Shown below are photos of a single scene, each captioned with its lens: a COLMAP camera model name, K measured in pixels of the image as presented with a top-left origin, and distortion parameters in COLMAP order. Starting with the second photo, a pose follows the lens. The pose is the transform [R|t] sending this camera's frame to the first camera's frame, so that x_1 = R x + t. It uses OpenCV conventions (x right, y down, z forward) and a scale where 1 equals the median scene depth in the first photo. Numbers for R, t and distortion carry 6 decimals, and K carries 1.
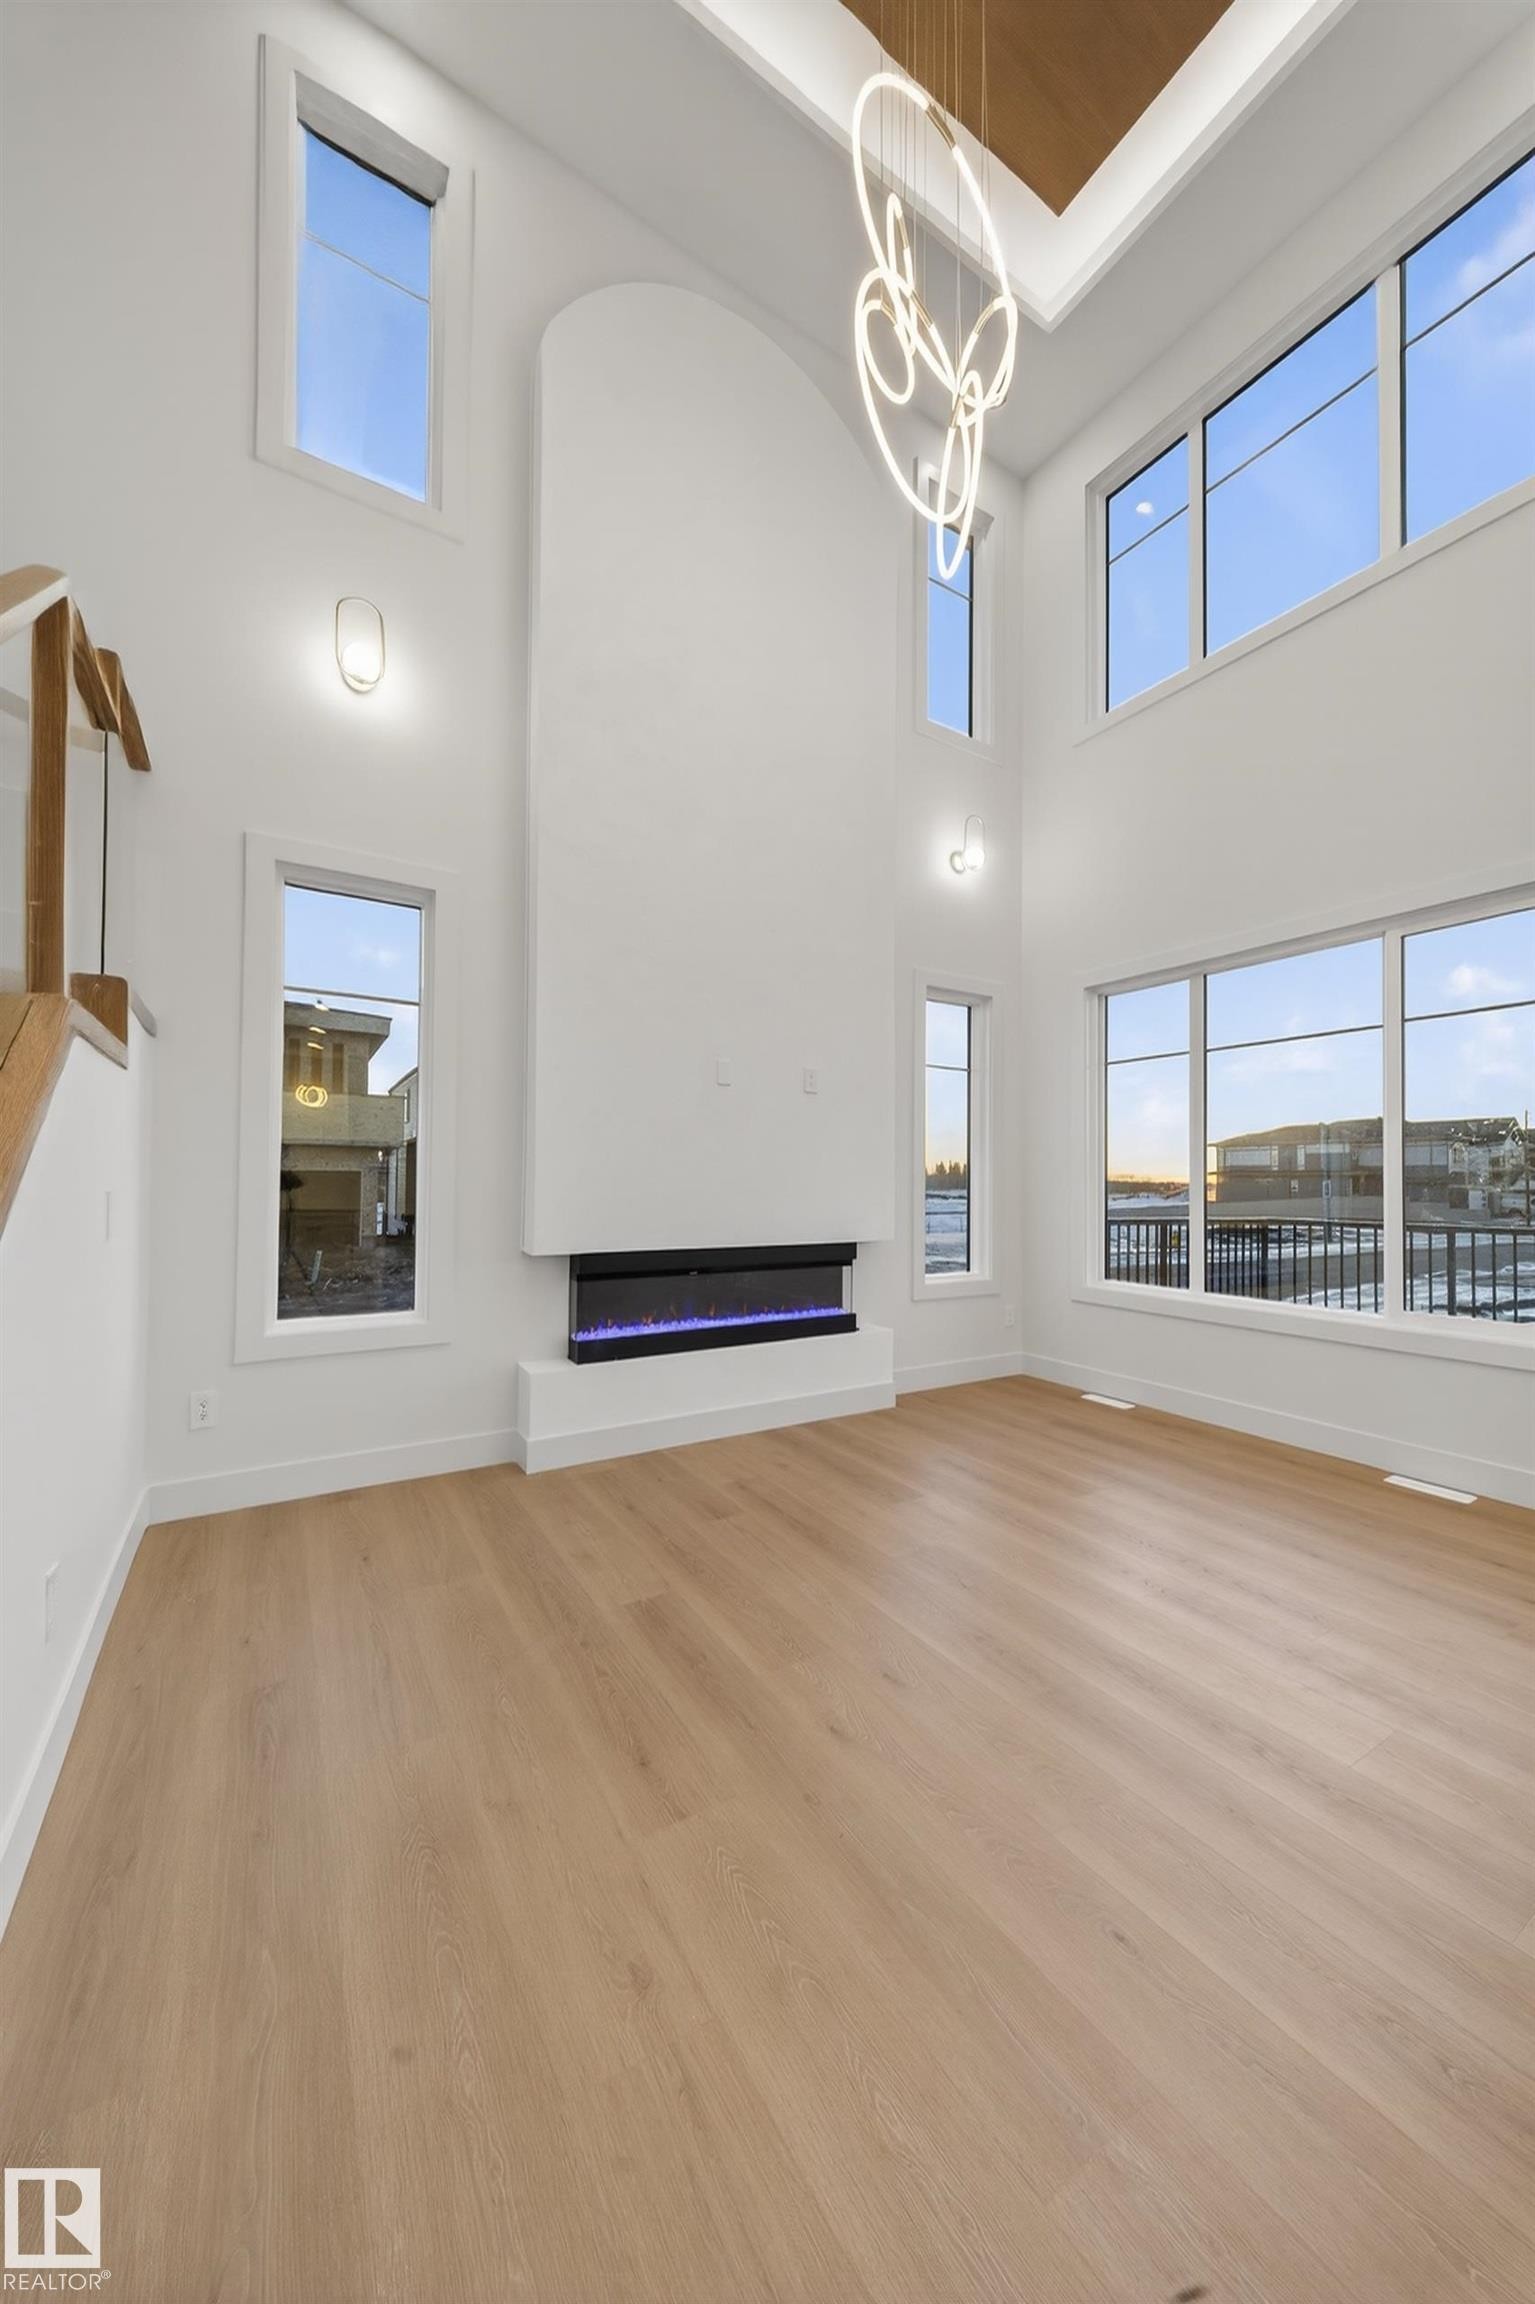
lens RADIAL K [[800.1, 0, 781.9], [0, 800.1, 1167.6], [0, 0, 1]] dist [0.000759, -0.003624]
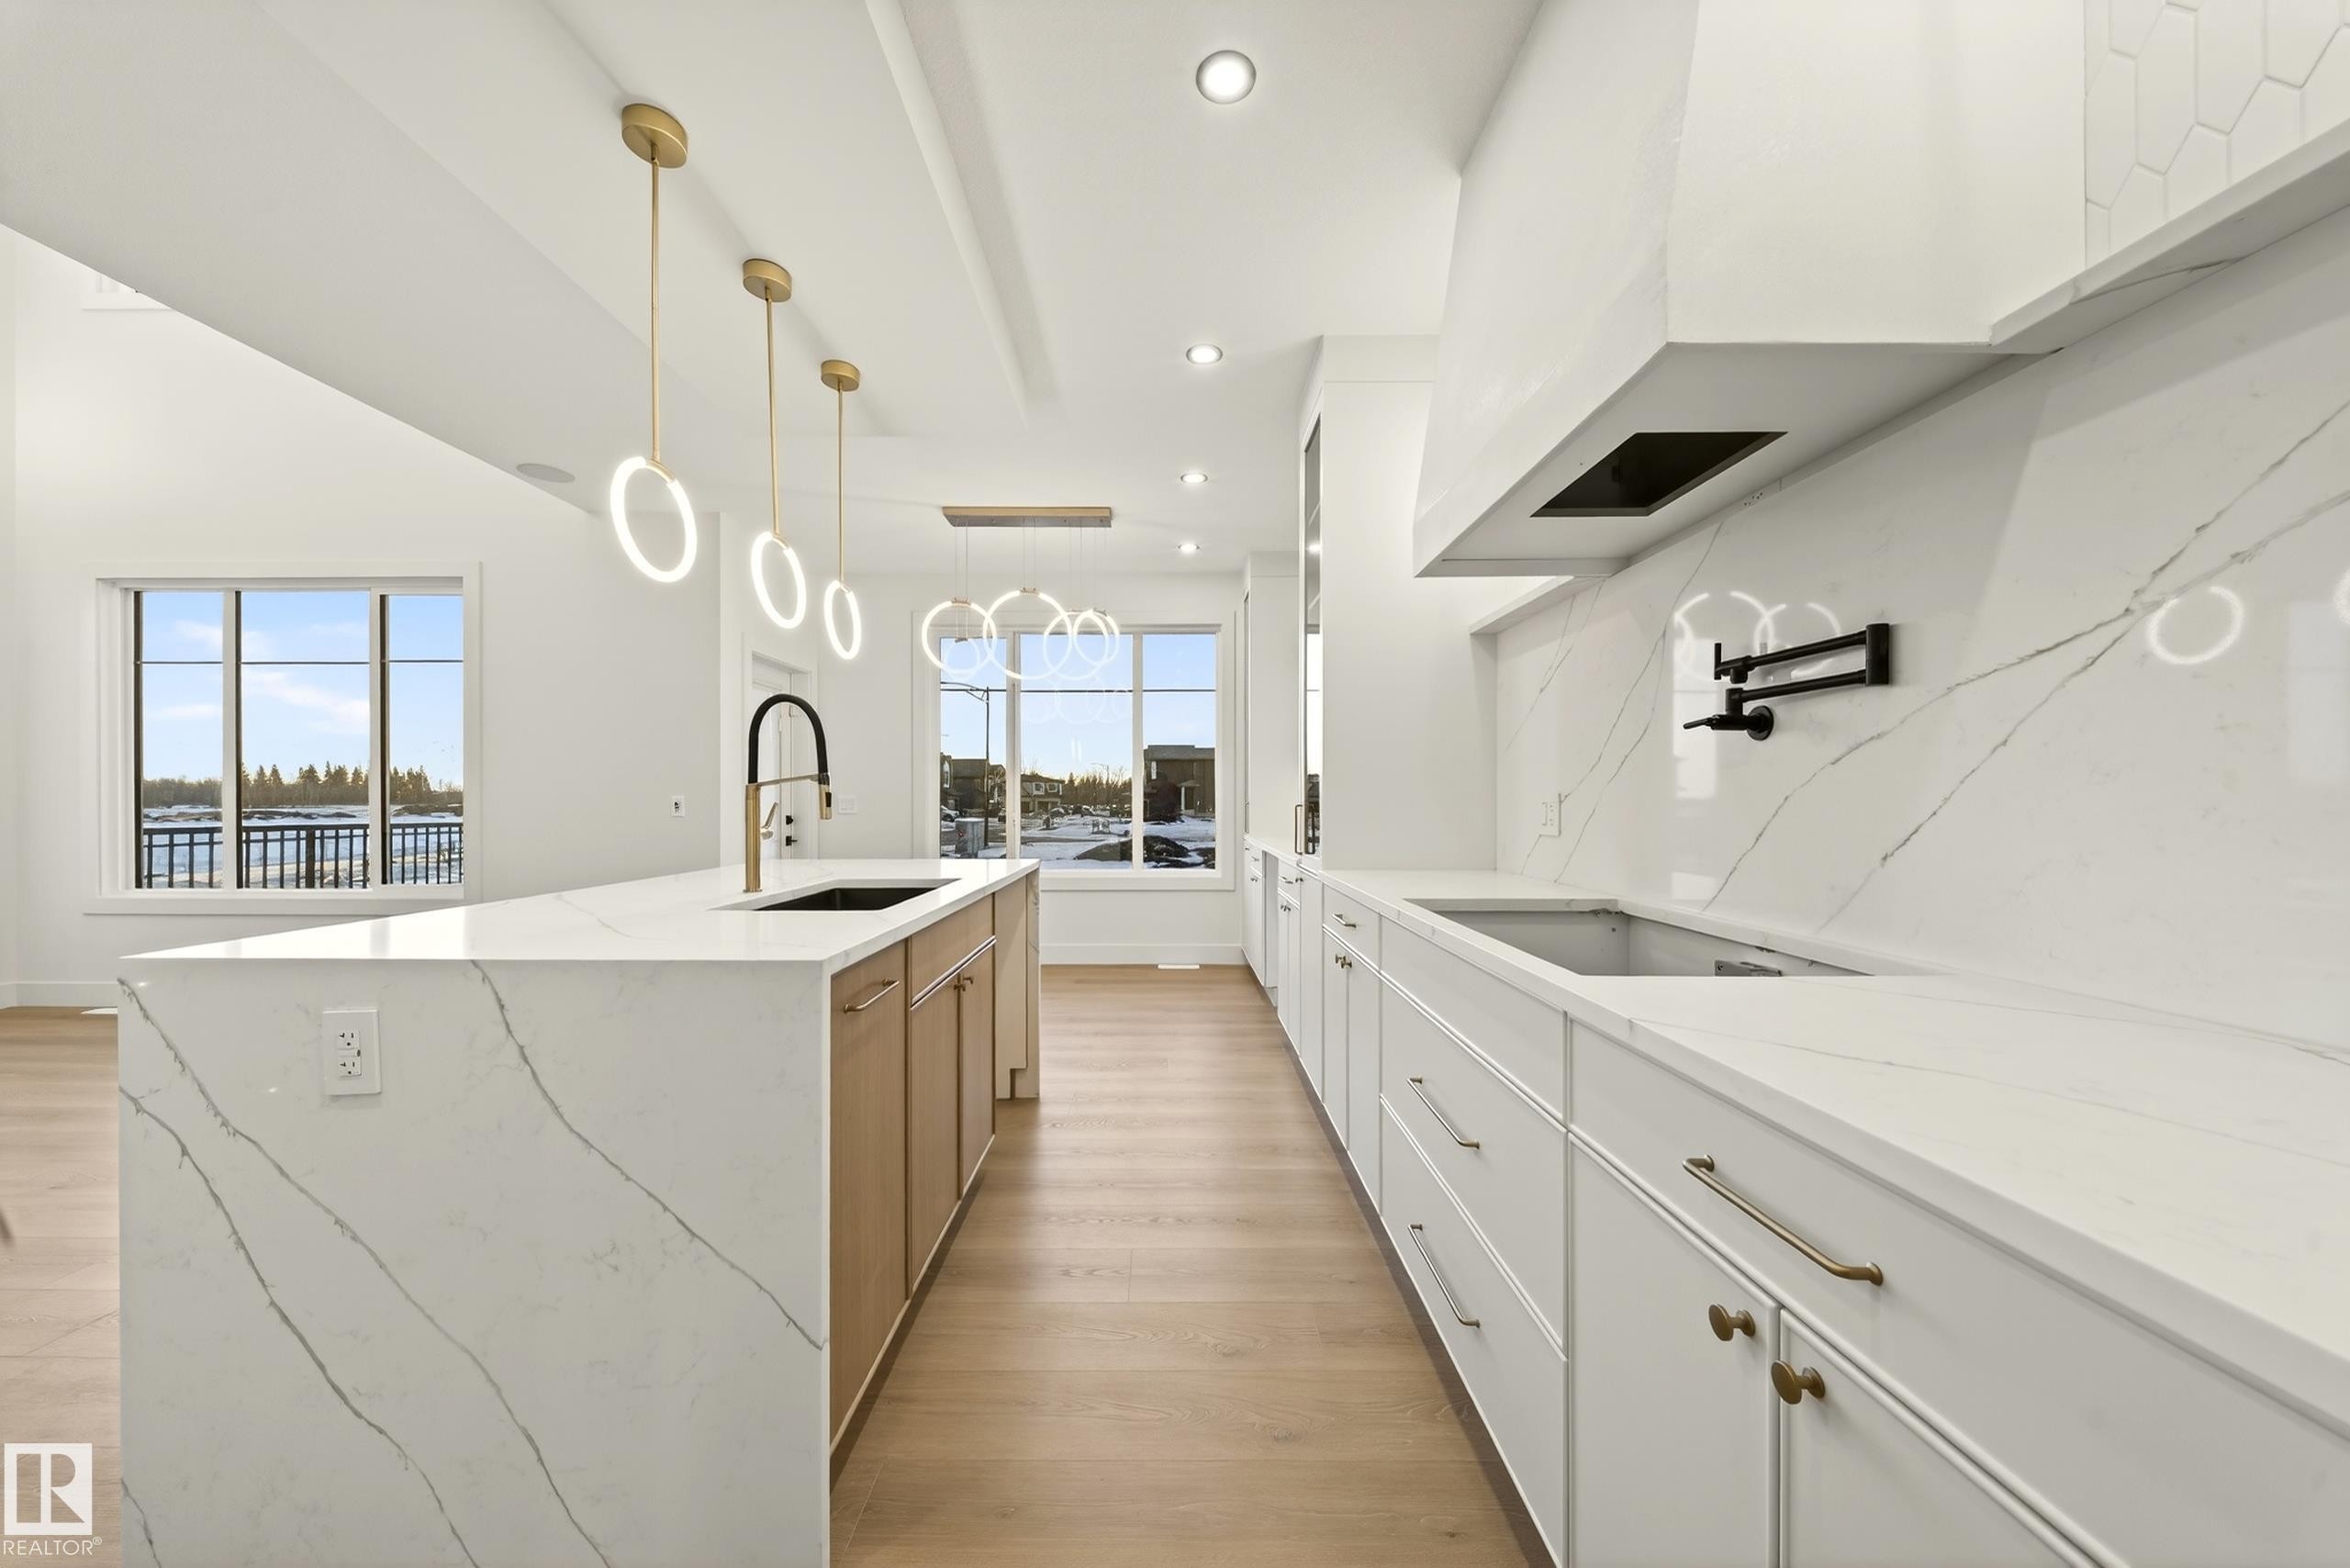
lens RADIAL K [[816.1, 0, 1169.1], [0, 816.1, 784.4], [0, 0, 1]] dist [0.000759, -0.003624]
pose [[0.529846, 0.006504, 0.848069, 0.312697], [-0.012386, 0.999923, 0.000069, 0.000793], [-0.848004, -0.010541, 0.529886, -0.717364]]
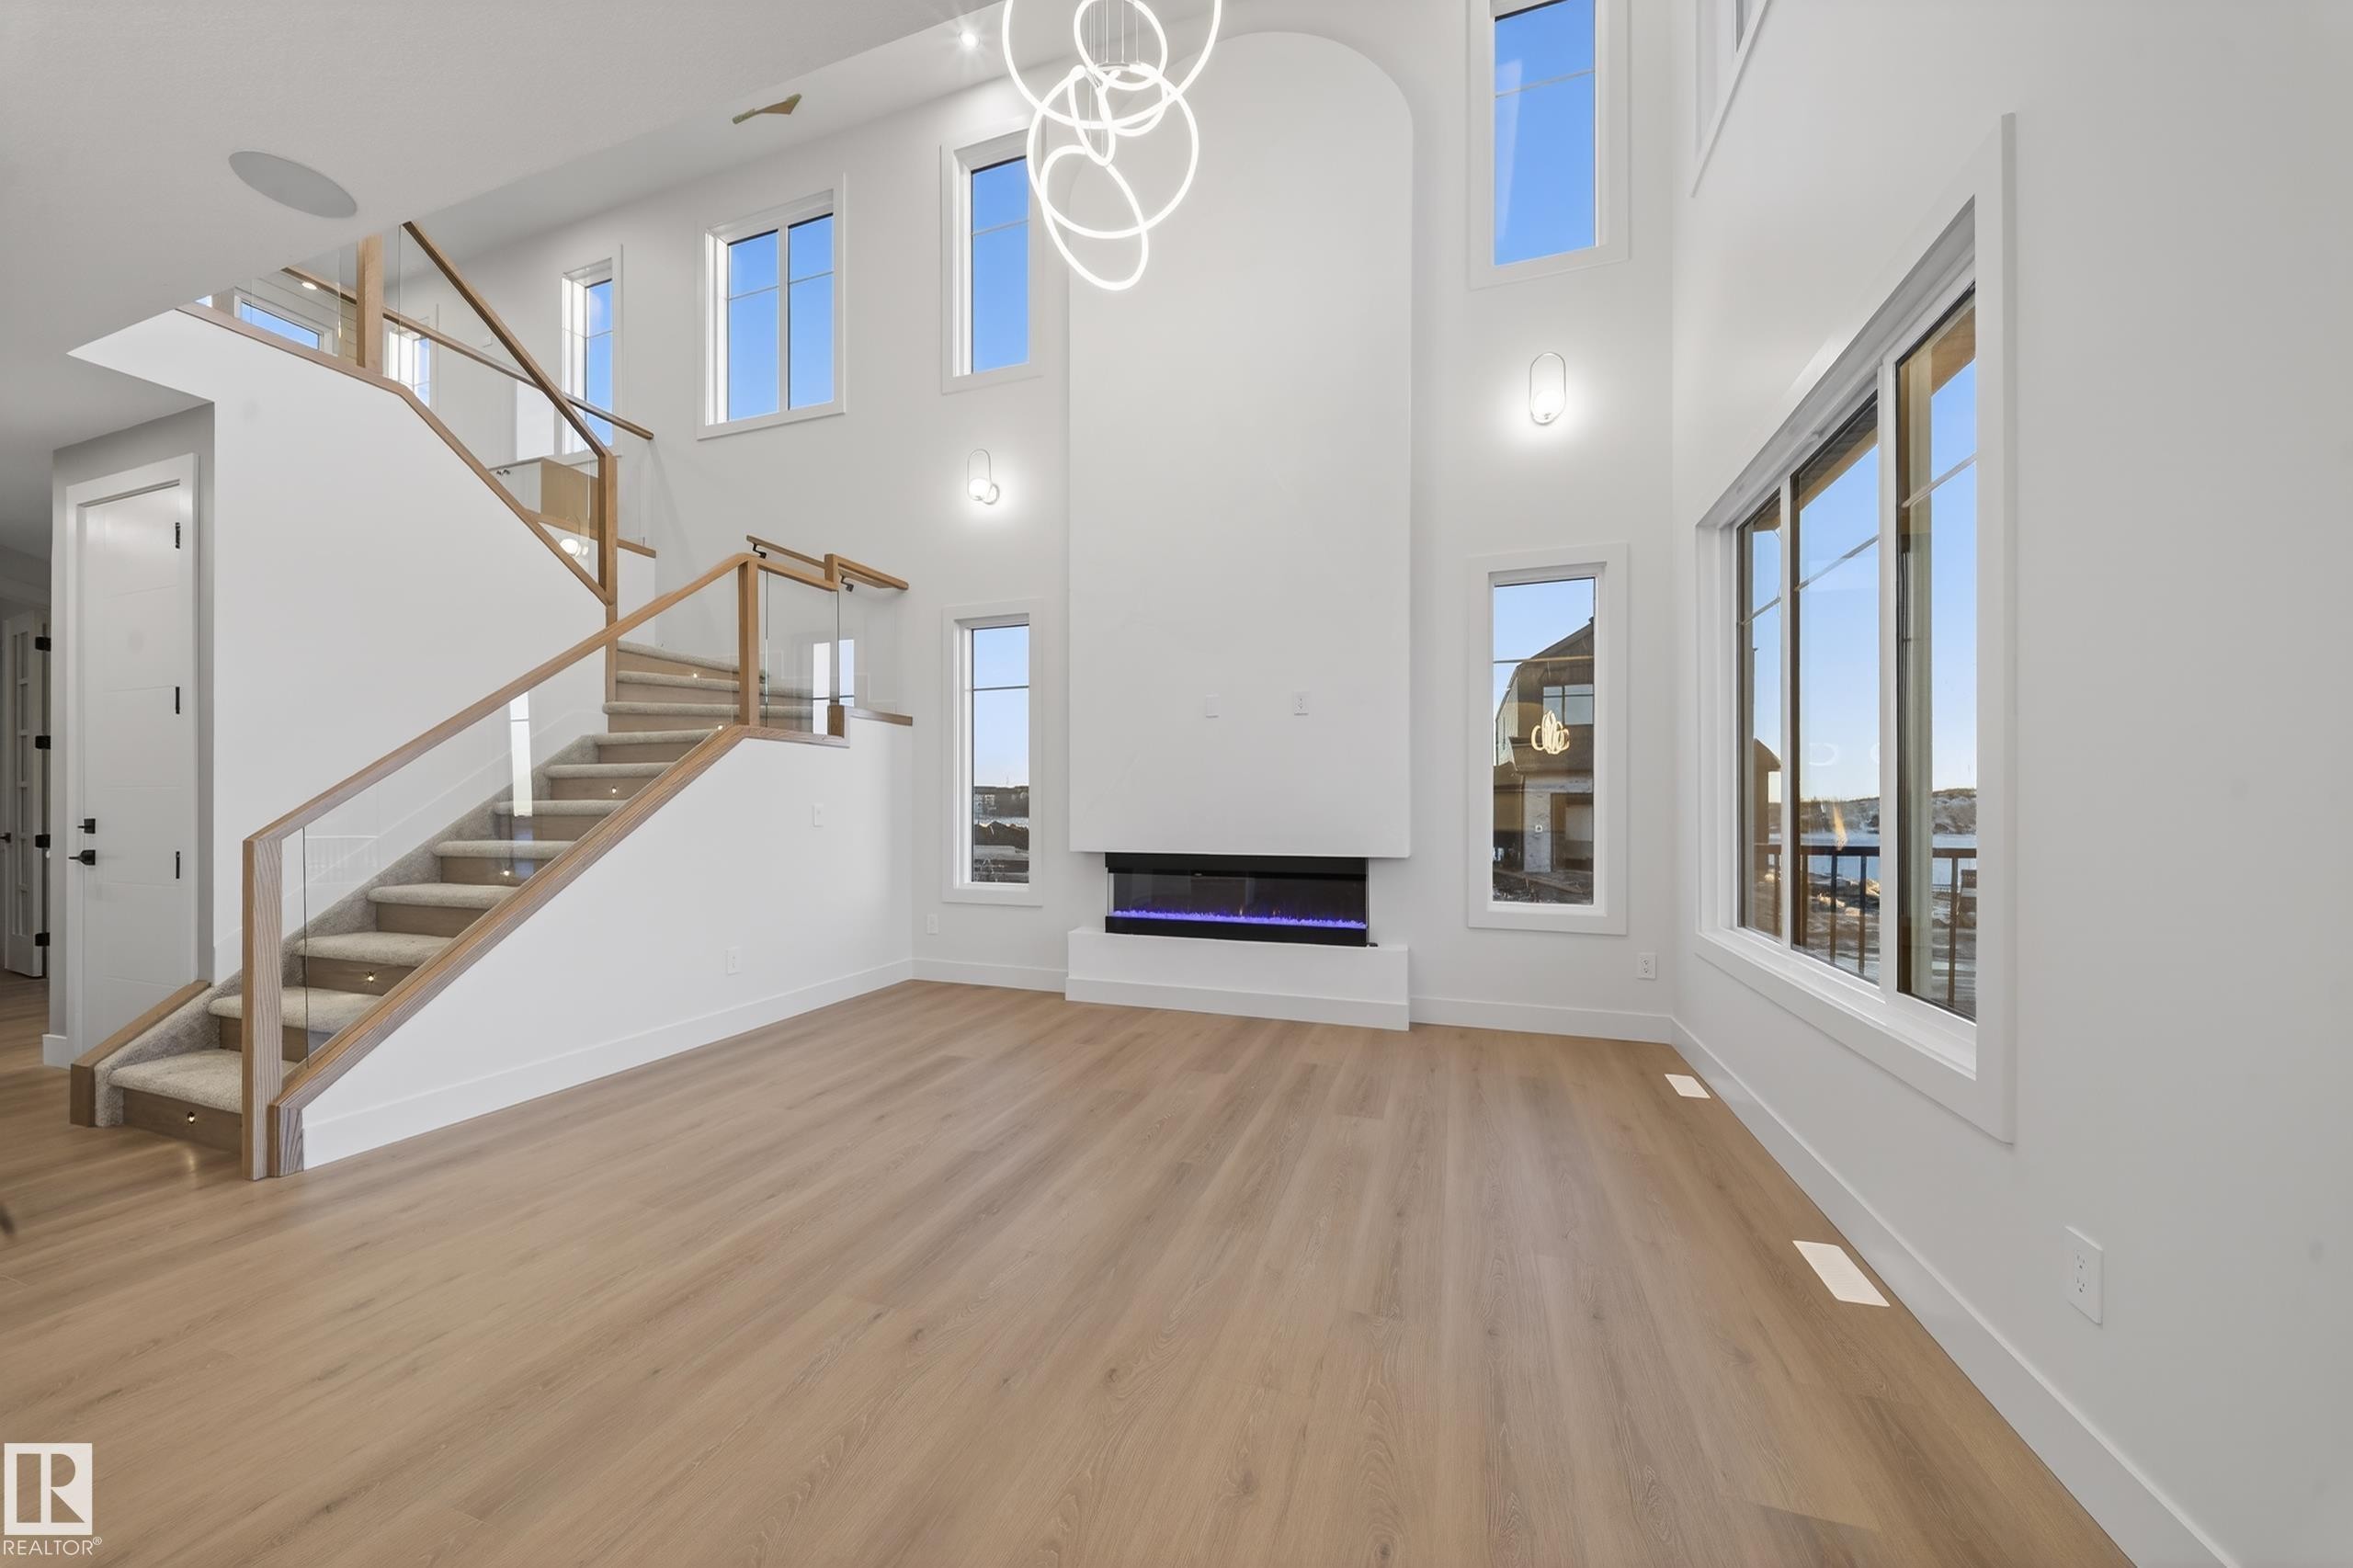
lens RADIAL K [[835.6, 0, 1176.1], [0, 835.6, 791.0], [0, 0, 1]] dist [0.017444, -0.007150]
pose [[0.622067, -0.026058, -0.782530, 0.882838], [0.019734, 0.999650, -0.017601, 0.028237], [0.782715, -0.004493, 0.622364, 0.186305]]
